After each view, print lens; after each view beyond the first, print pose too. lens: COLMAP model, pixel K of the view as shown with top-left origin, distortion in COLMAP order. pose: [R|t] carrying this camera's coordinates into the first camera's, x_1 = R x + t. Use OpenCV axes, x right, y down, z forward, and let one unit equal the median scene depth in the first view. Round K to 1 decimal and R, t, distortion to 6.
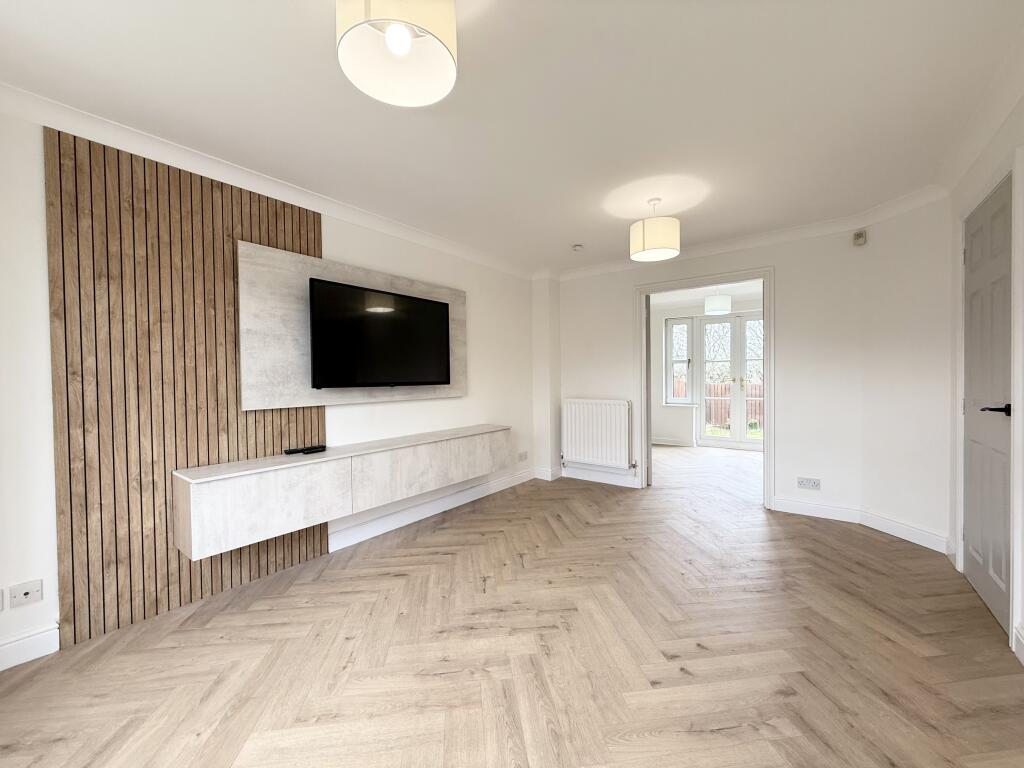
lens RADIAL K [[410.6, 0, 487.0], [0, 410.6, 383.9], [0, 0, 1]] dist [-0.001079, -0.000141]
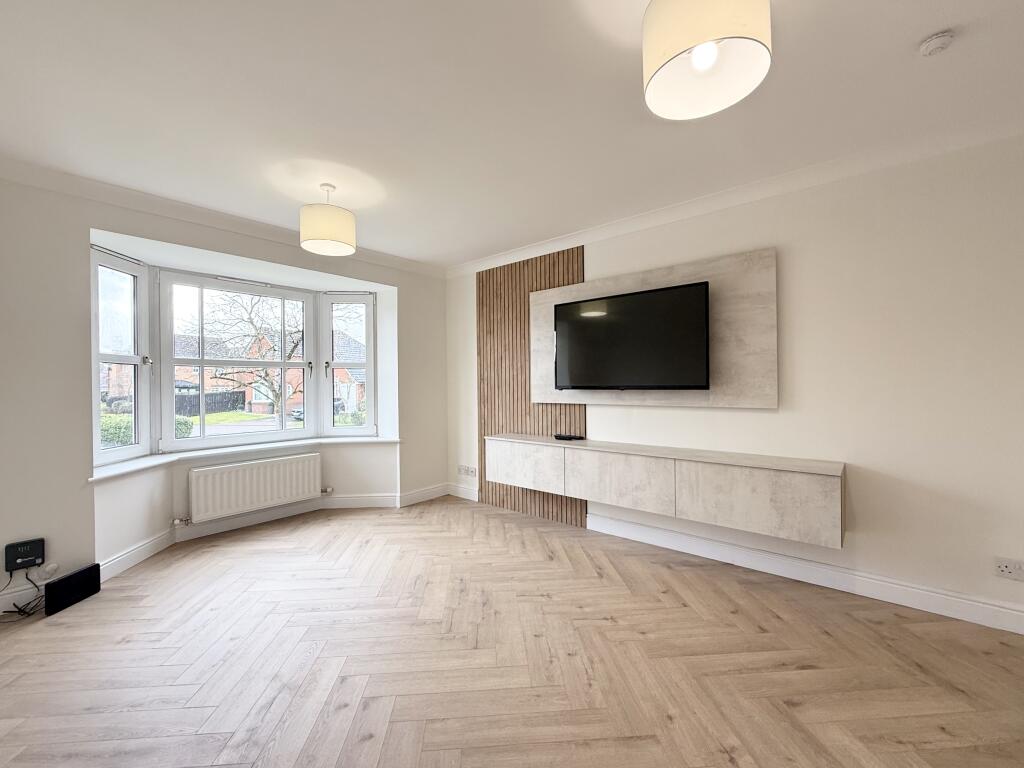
lens RADIAL K [[410.6, 0, 514.5], [0, 410.6, 383.5], [0, 0, 1]] dist [-0.001079, -0.000141]
pose [[-0.006507, 0.012694, -0.999898, 0.837582], [-0.003601, 0.999913, 0.012717, -0.023303], [0.999972, 0.003683, -0.006461, 0.835220]]
